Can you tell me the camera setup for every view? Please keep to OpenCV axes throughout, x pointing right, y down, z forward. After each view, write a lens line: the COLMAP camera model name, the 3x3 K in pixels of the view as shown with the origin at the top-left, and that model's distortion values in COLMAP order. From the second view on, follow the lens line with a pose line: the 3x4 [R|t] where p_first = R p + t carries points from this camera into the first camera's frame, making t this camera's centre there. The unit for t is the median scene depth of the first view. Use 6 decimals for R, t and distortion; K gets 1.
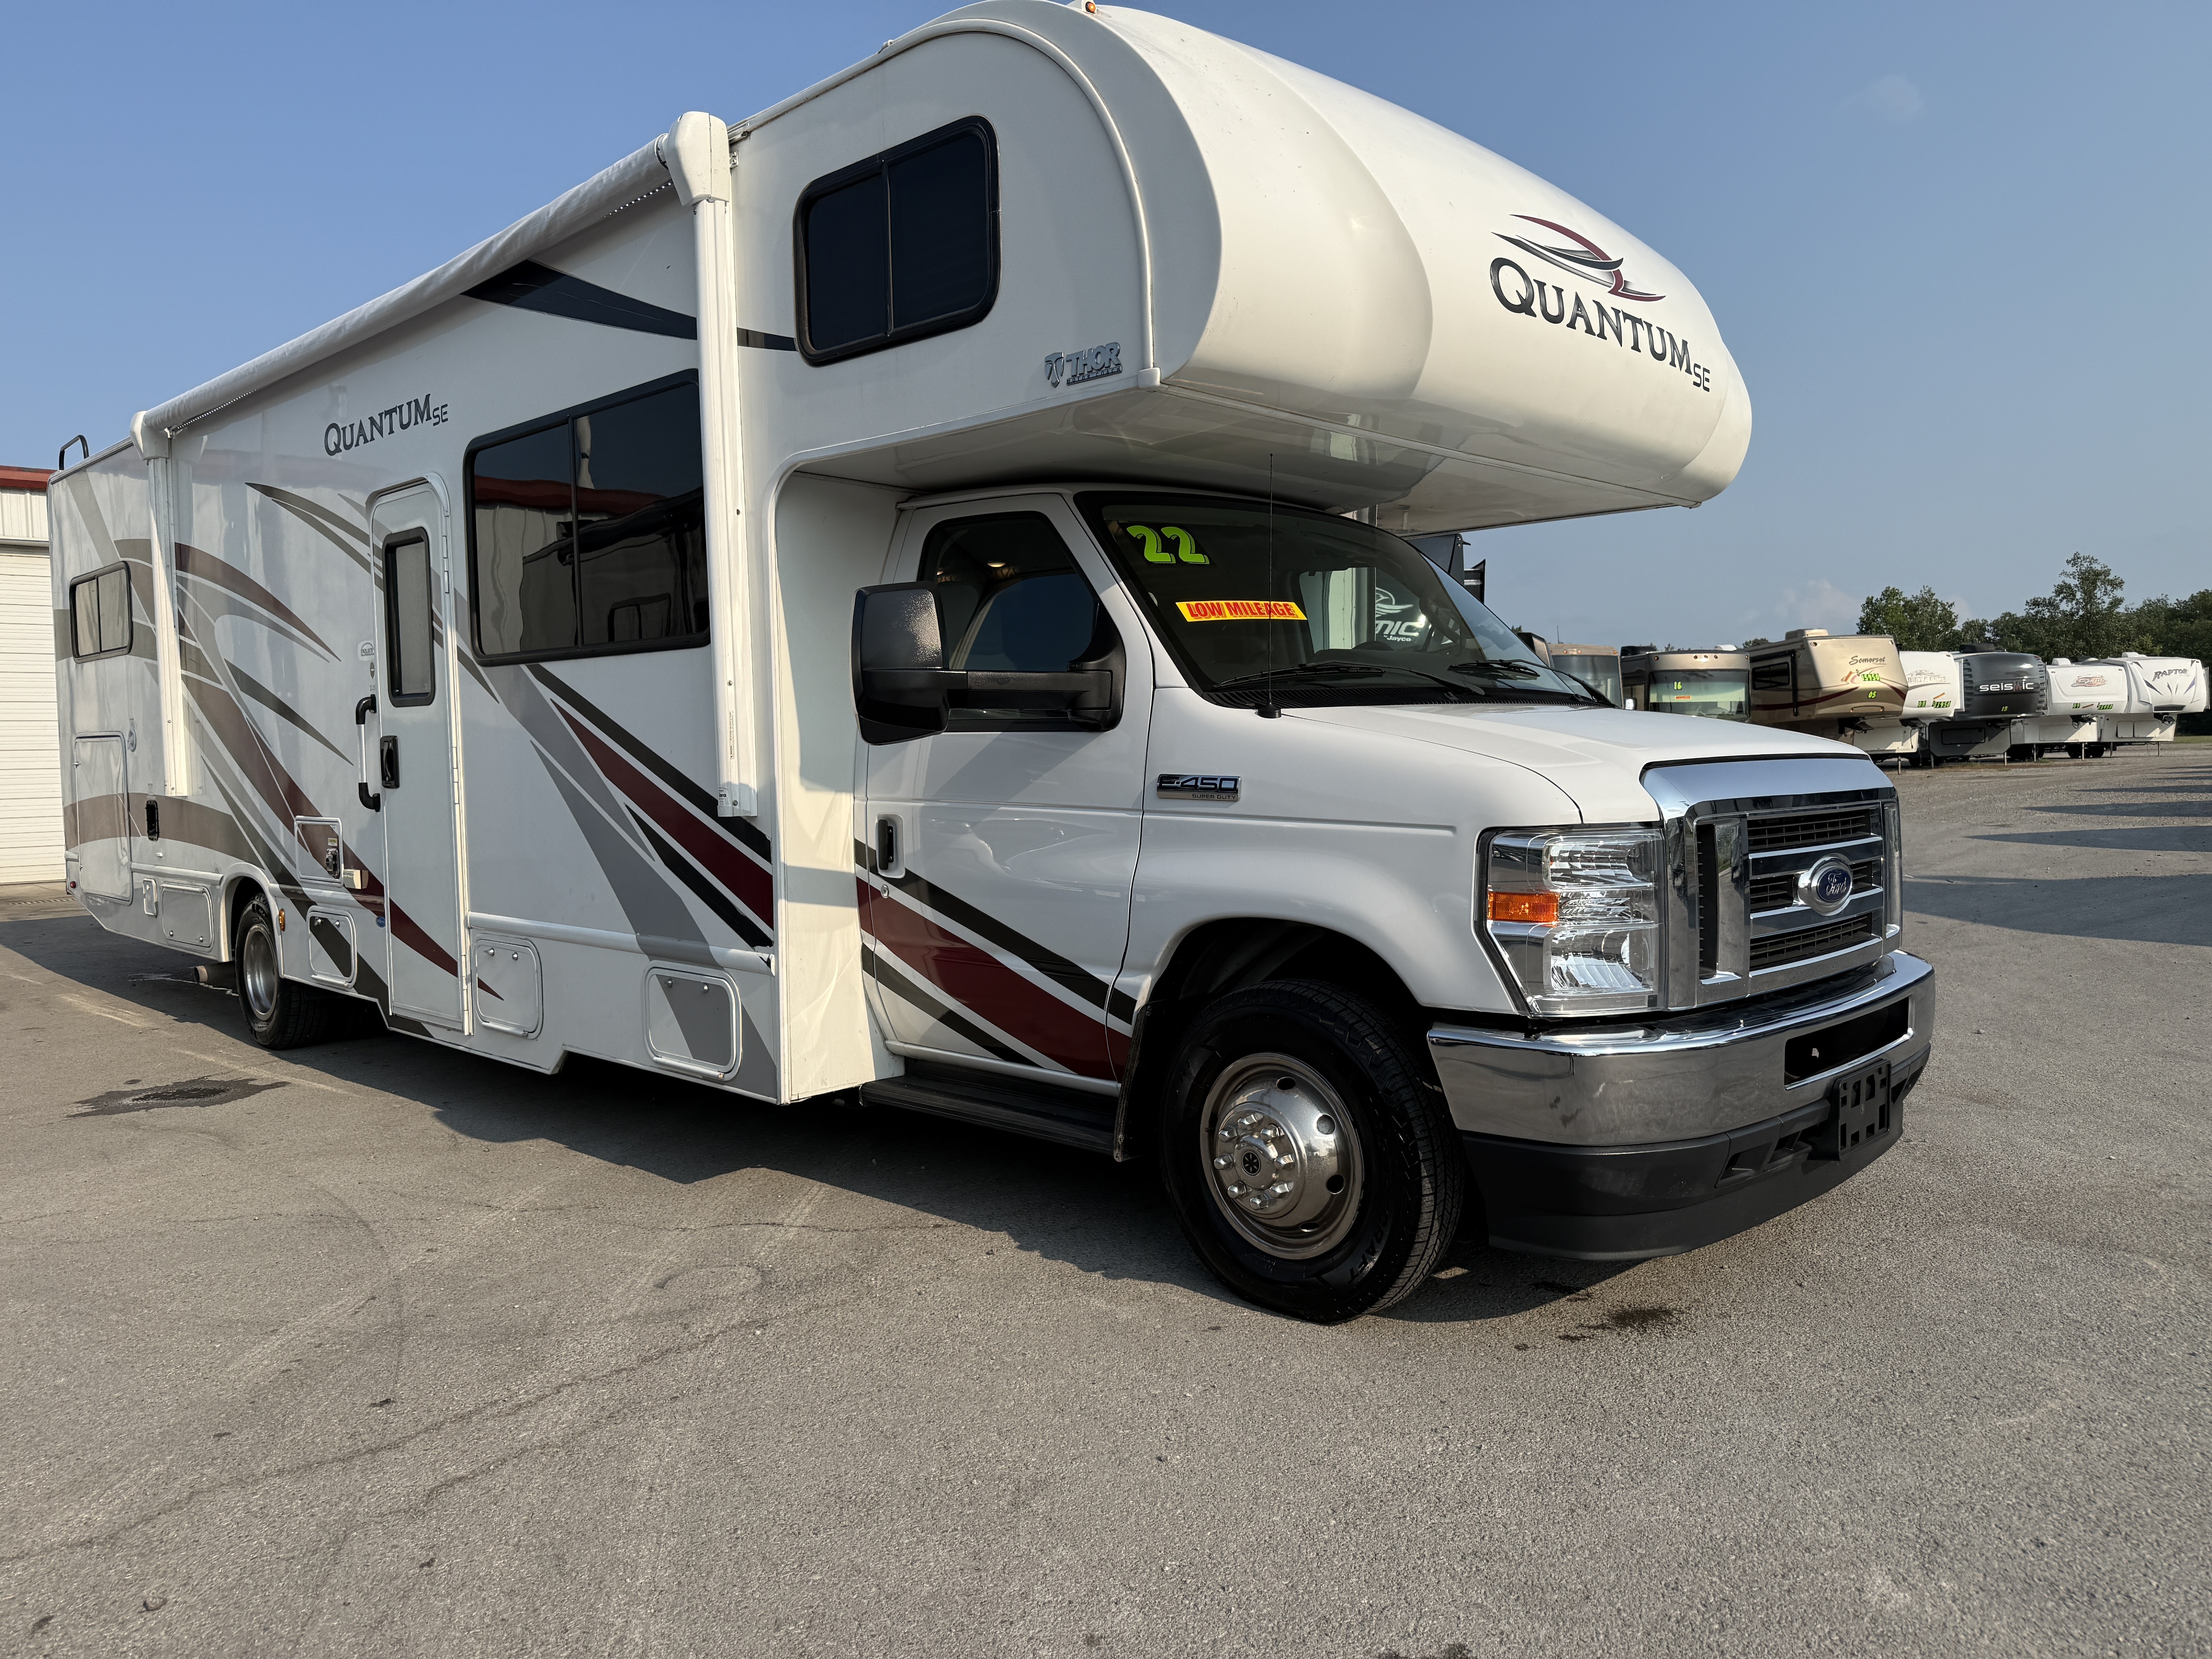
lens RADIAL K [[1612.2, 0, 1098.1], [0, 1612.2, 815.1], [0, 0, 1]] dist [0.112371, -0.176629]
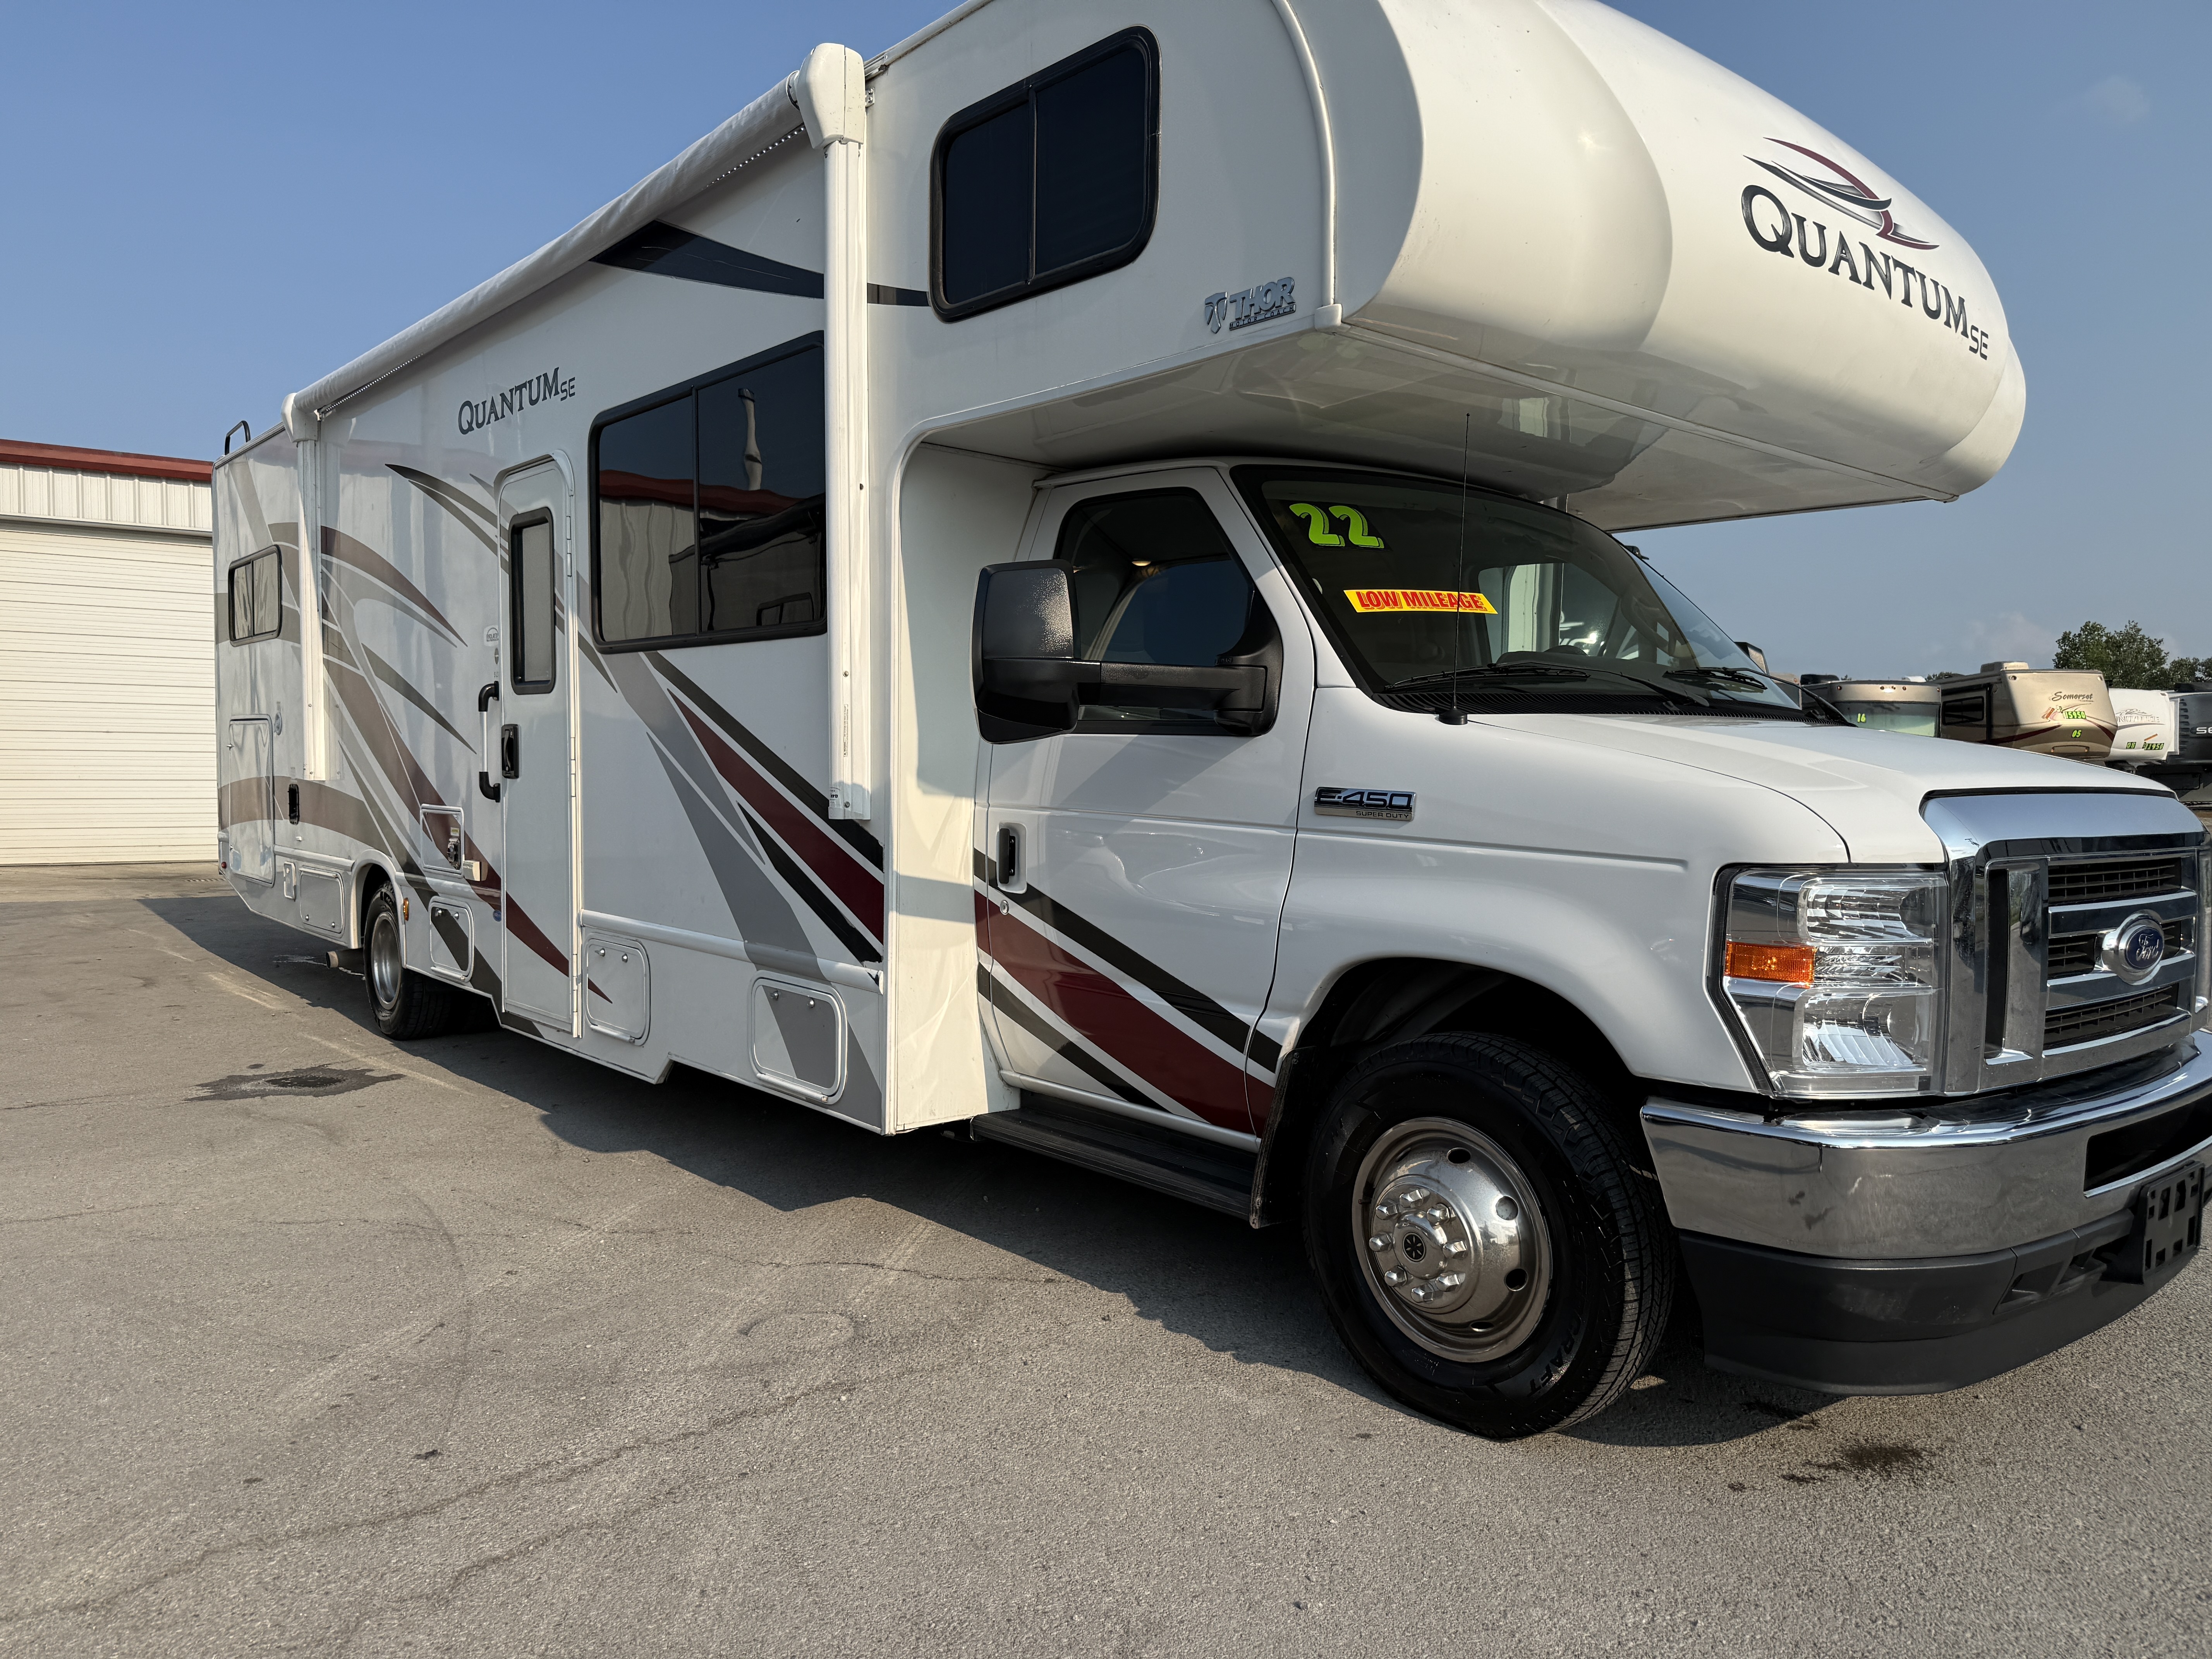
lens RADIAL K [[1602.3, 0, 1078.4], [0, 1602.3, 831.4], [0, 0, 1]] dist [0.080330, -0.107428]
pose [[0.994609, 0.035646, -0.097379, -0.005116], [-0.035587, 0.999364, 0.002348, 0.001068], [0.097401, 0.001130, 0.995245, 0.118447]]
